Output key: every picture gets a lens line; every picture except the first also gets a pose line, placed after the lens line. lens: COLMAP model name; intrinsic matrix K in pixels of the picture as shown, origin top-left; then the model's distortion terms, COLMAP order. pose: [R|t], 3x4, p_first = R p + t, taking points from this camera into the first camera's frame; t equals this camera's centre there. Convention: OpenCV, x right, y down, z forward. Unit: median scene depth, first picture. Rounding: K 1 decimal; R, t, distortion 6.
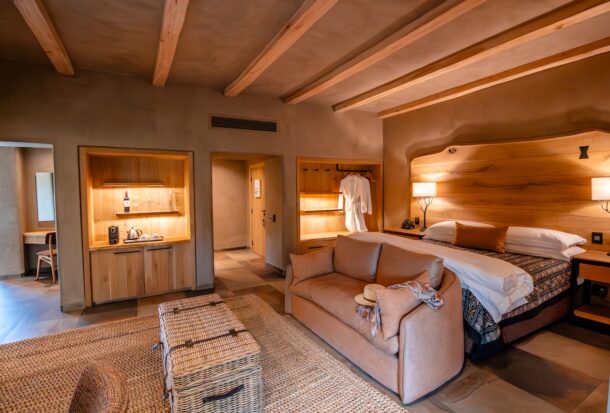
lens RADIAL K [[297.8, 0, 319.0], [0, 297.8, 203.9], [0, 0, 1]] dist [-0.001128, -0.000190]
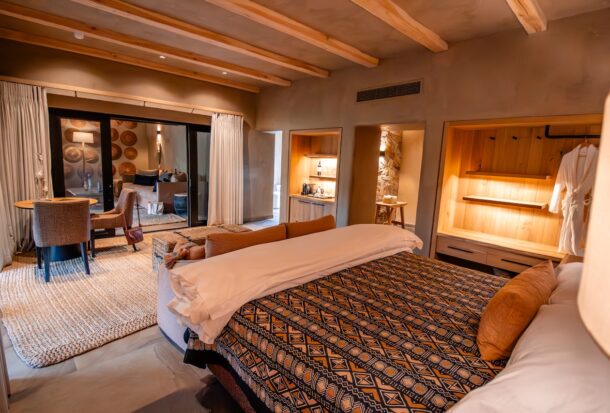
lens RADIAL K [[316.1, 0, 305.0], [0, 316.1, 206.5], [0, 0, 1]] dist [0.000572, 0.000059]
pose [[0.224771, 0.169320, -0.959588, 0.765602], [-0.085311, 0.984425, 0.153719, -0.049603], [0.970670, 0.047311, 0.235714, 0.580533]]
